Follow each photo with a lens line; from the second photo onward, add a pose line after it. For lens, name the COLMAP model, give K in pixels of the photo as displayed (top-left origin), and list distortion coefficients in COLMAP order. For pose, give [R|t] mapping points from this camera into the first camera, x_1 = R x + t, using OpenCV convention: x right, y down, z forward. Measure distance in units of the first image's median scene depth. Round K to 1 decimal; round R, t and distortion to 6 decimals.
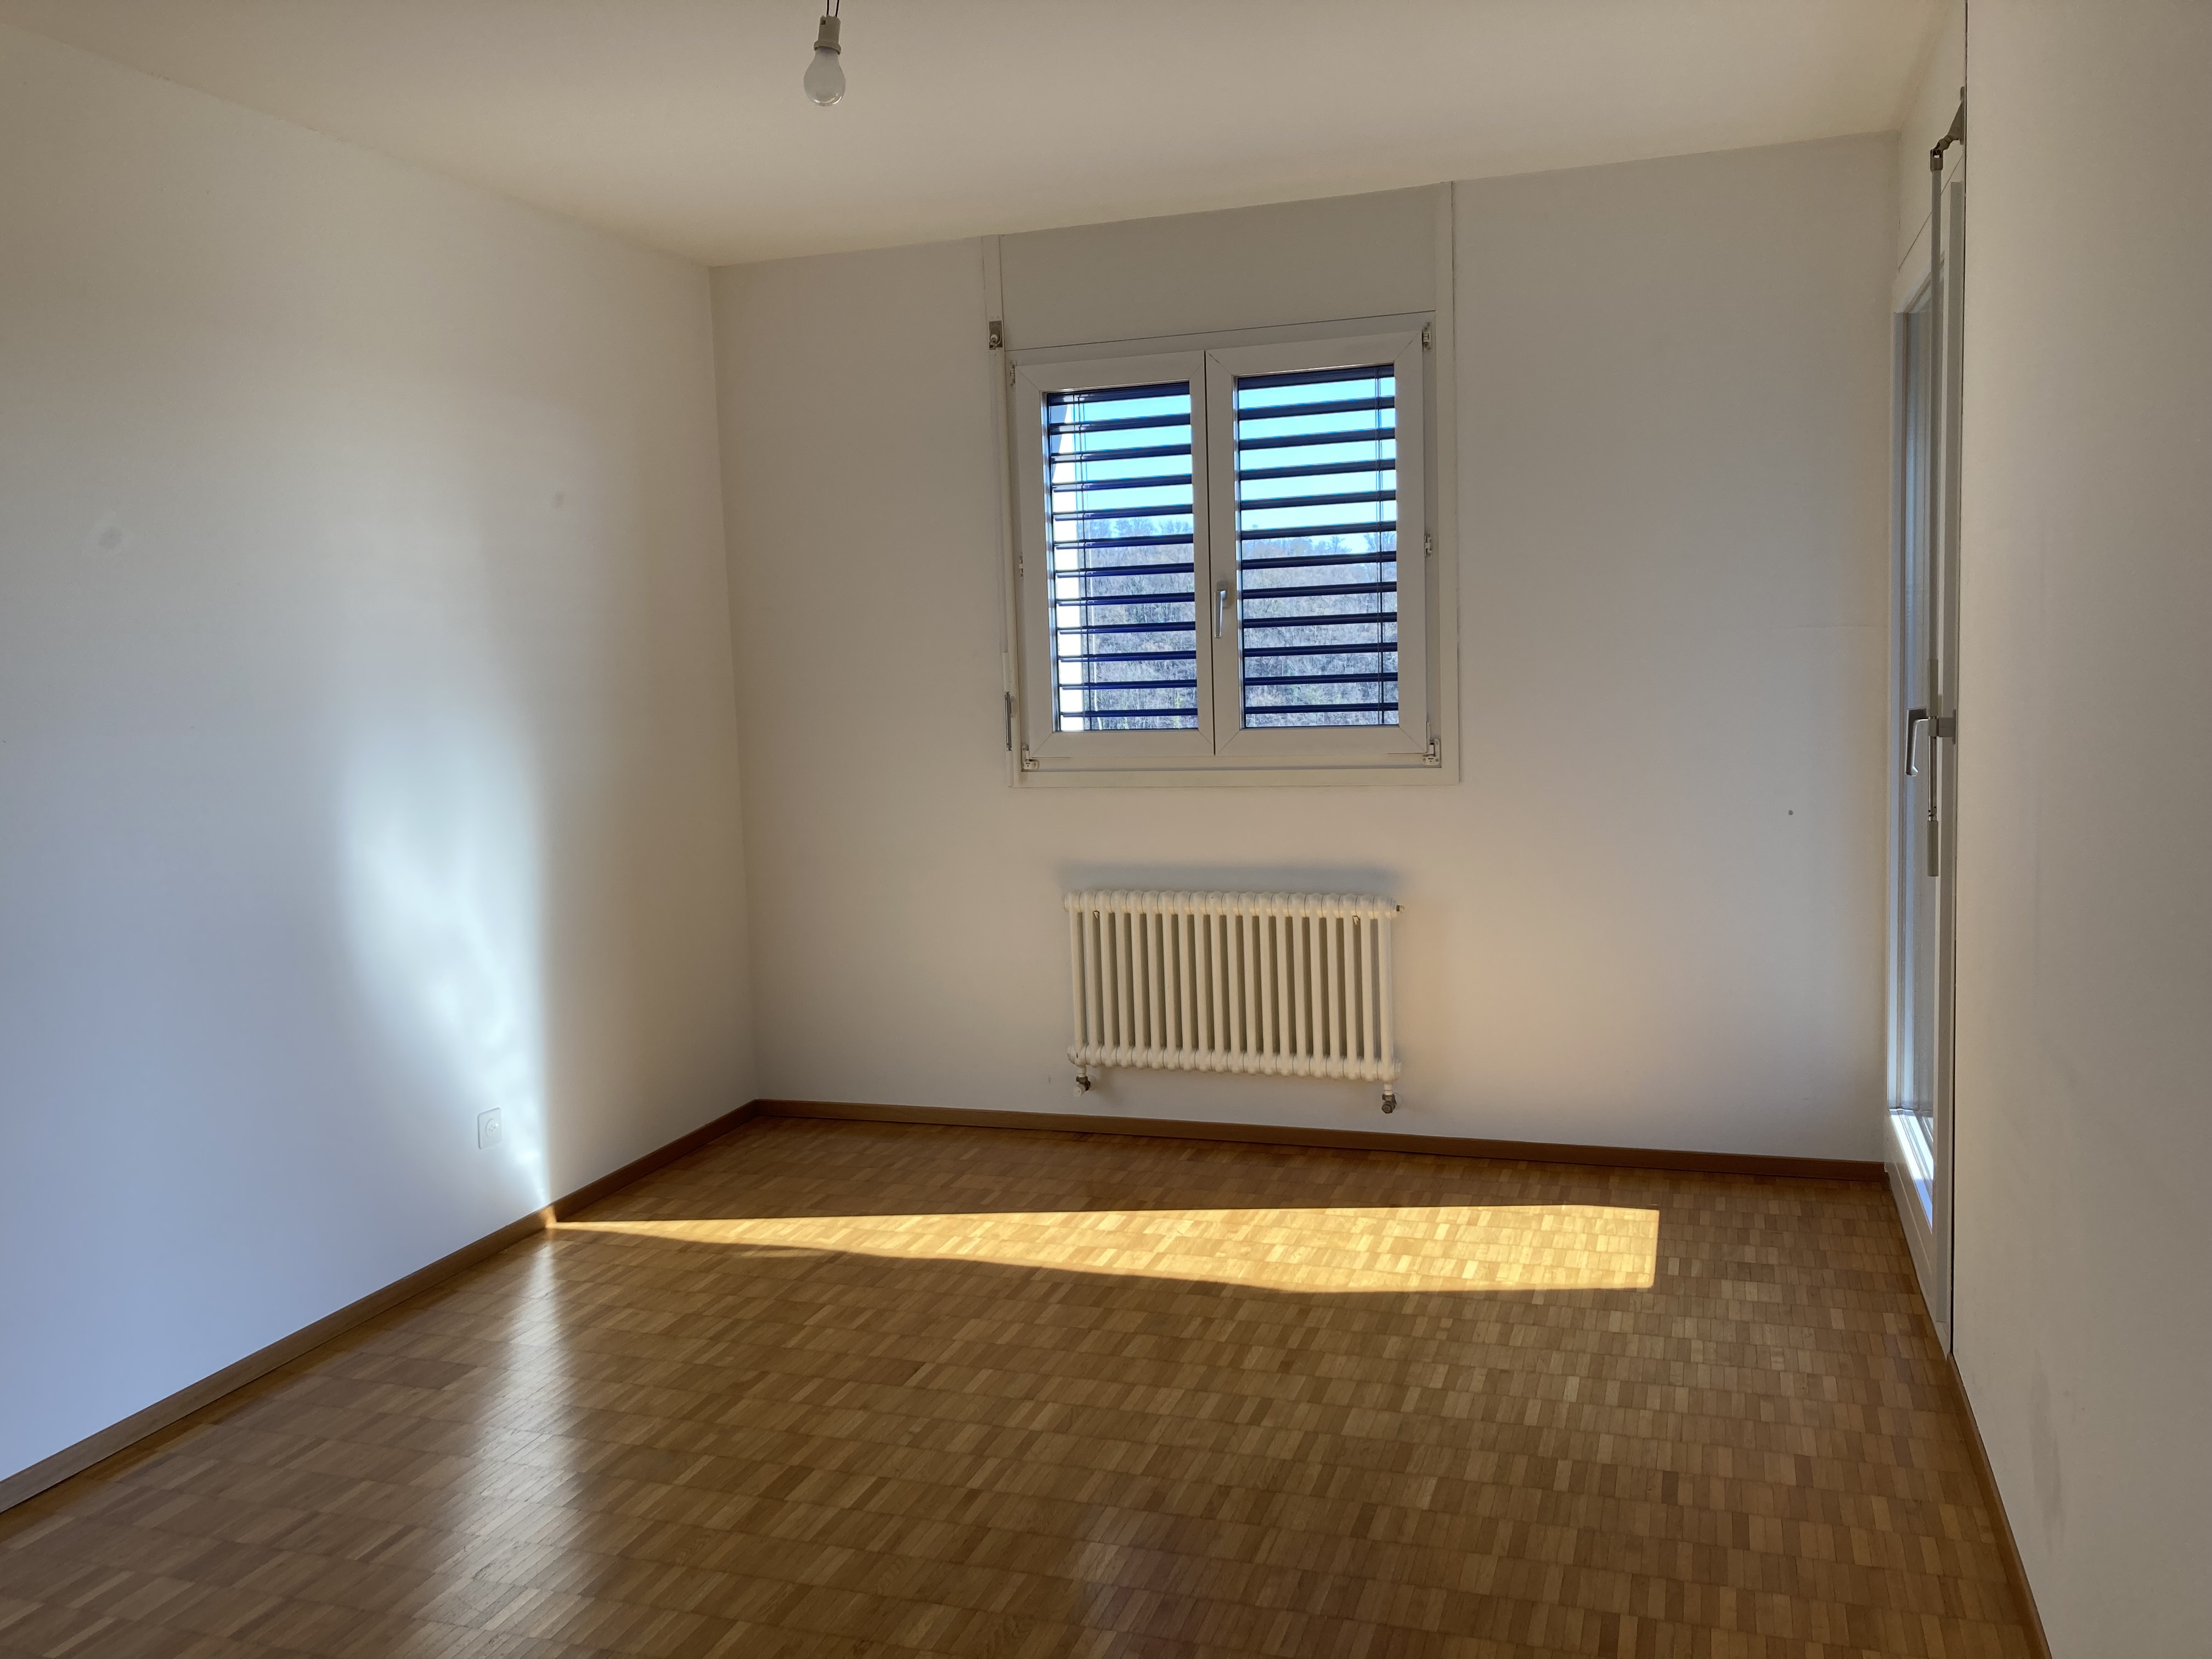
lens RADIAL K [[1846.2, 0, 1027.4], [0, 1846.2, 805.0], [0, 0, 1]] dist [0.126328, -0.261278]
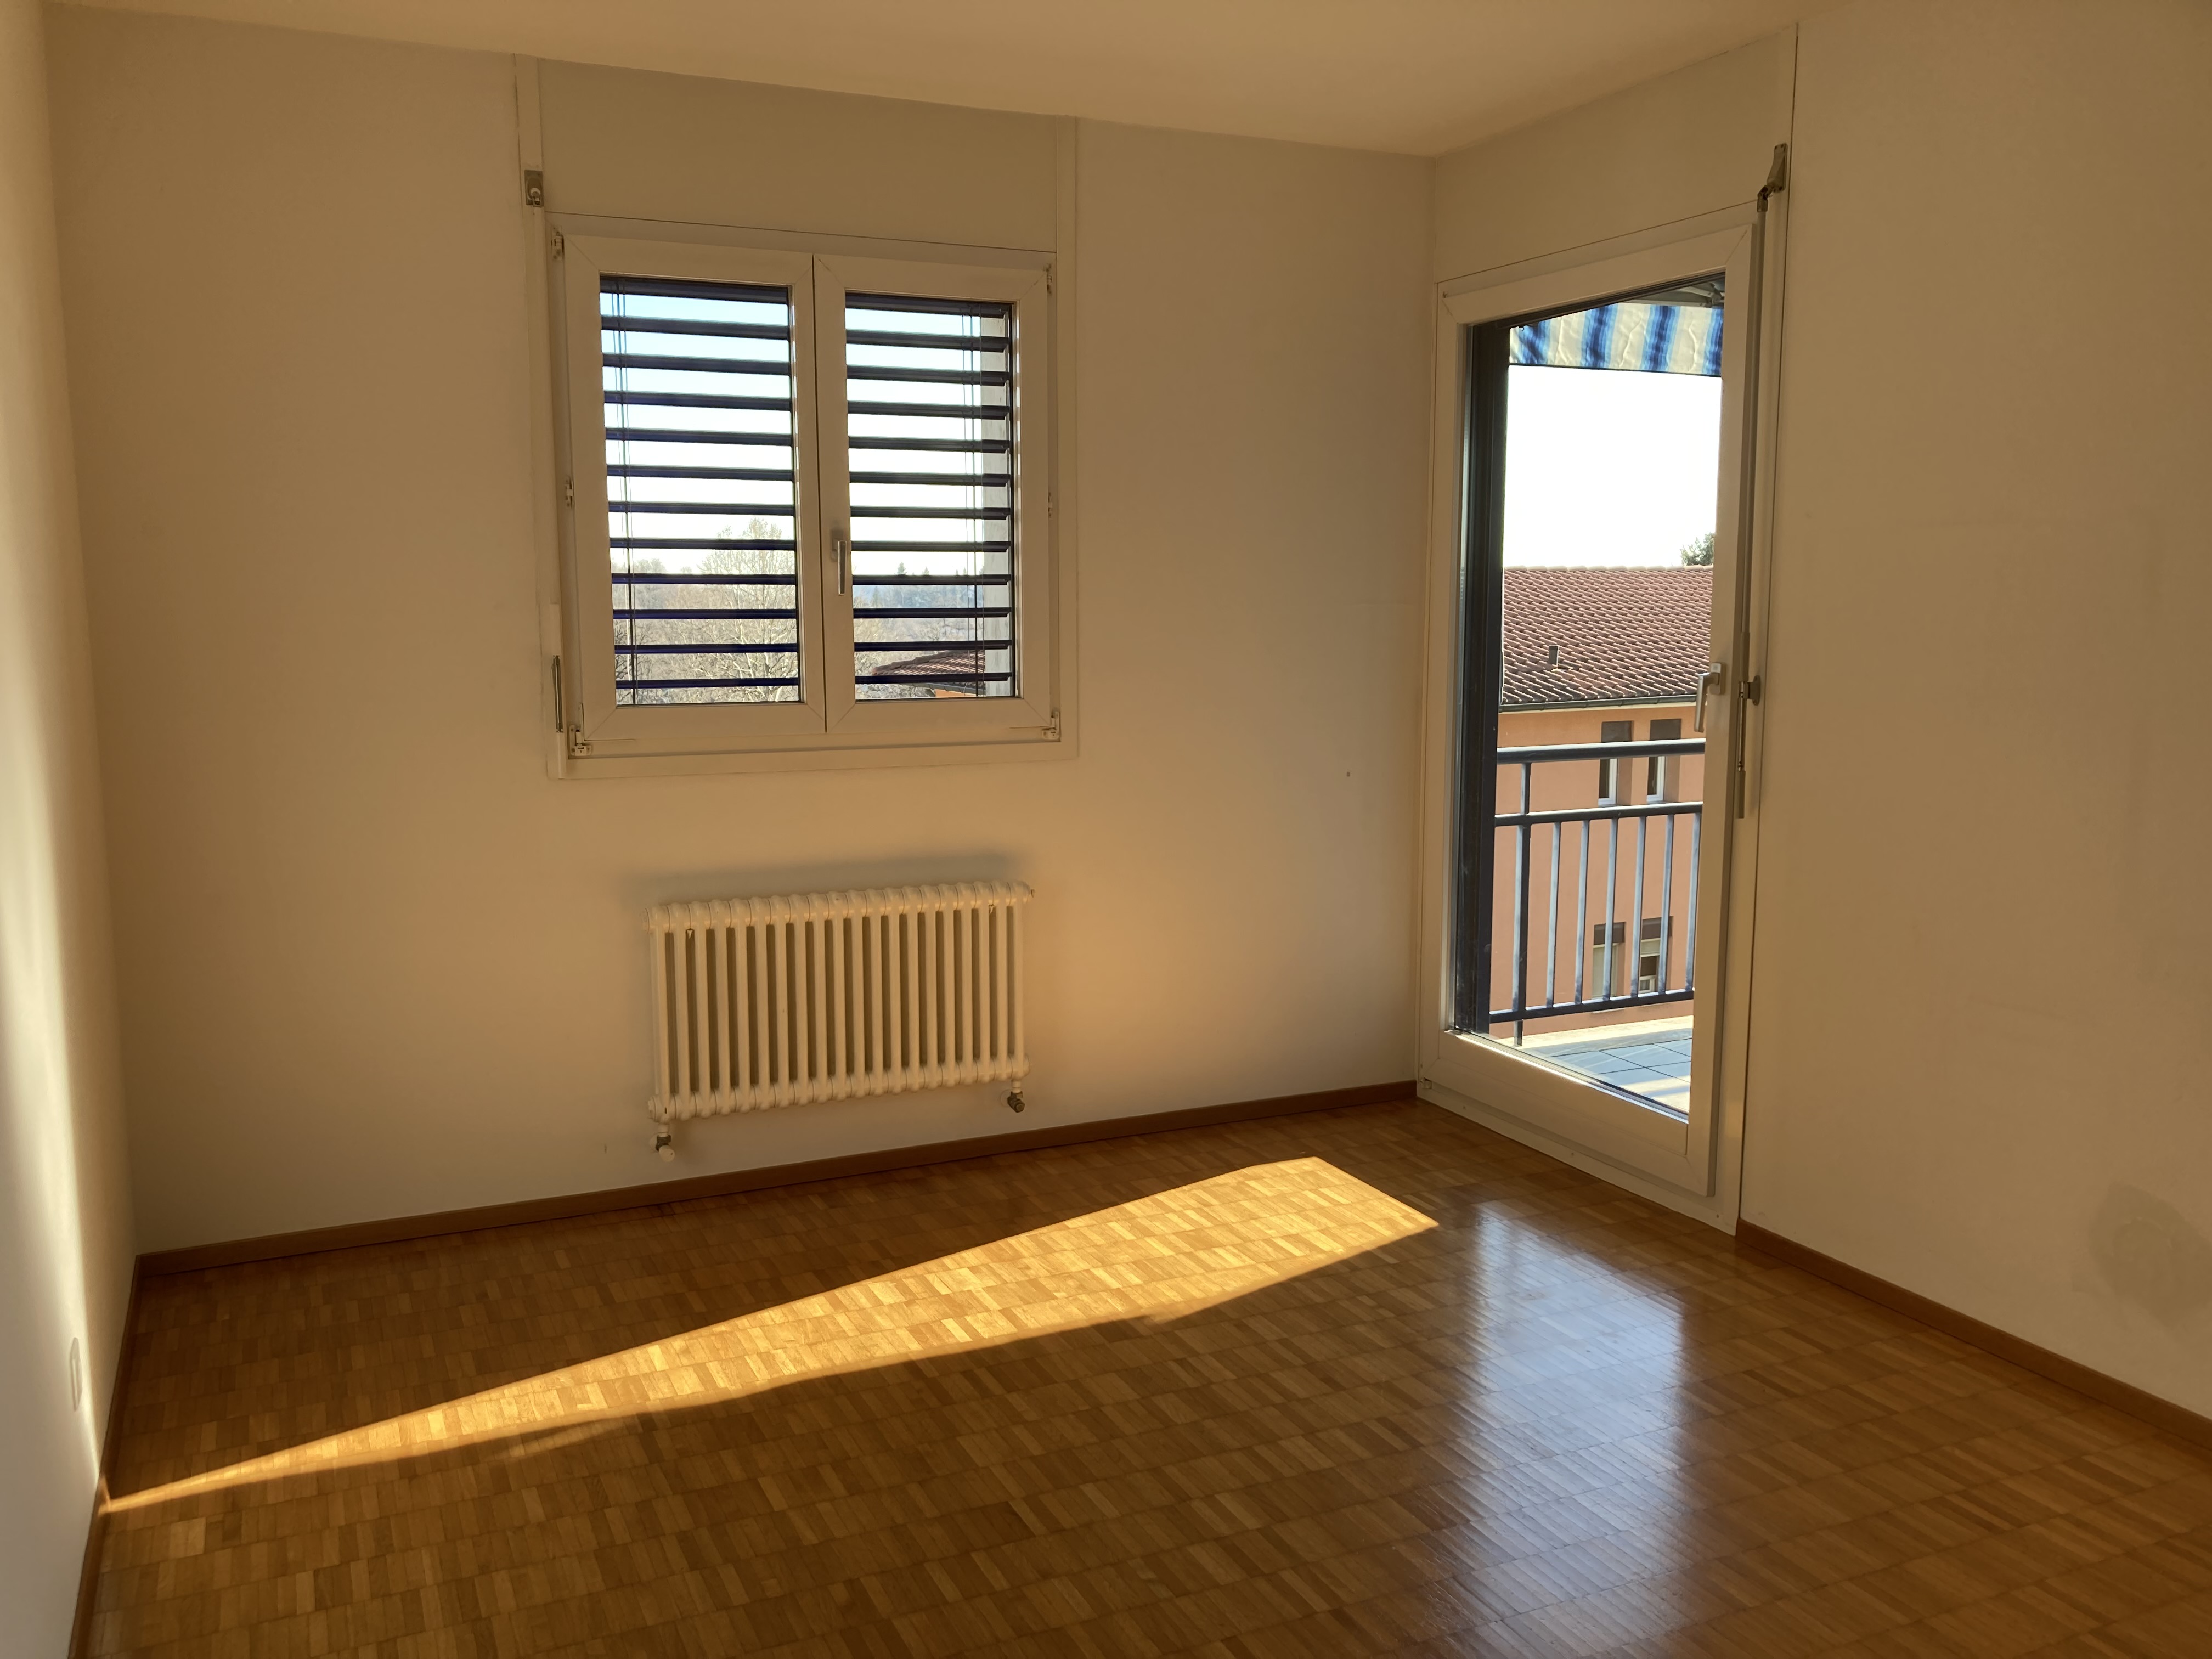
lens RADIAL K [[1877.2, 0, 1106.0], [0, 1877.2, 829.5], [0, 0, 1]] dist [0.019556, -0.010977]
pose [[0.710929, -0.059031, 0.700782, -0.467114], [0.038944, 0.998246, 0.044580, -0.018004], [-0.702184, -0.004402, 0.711981, 0.326090]]
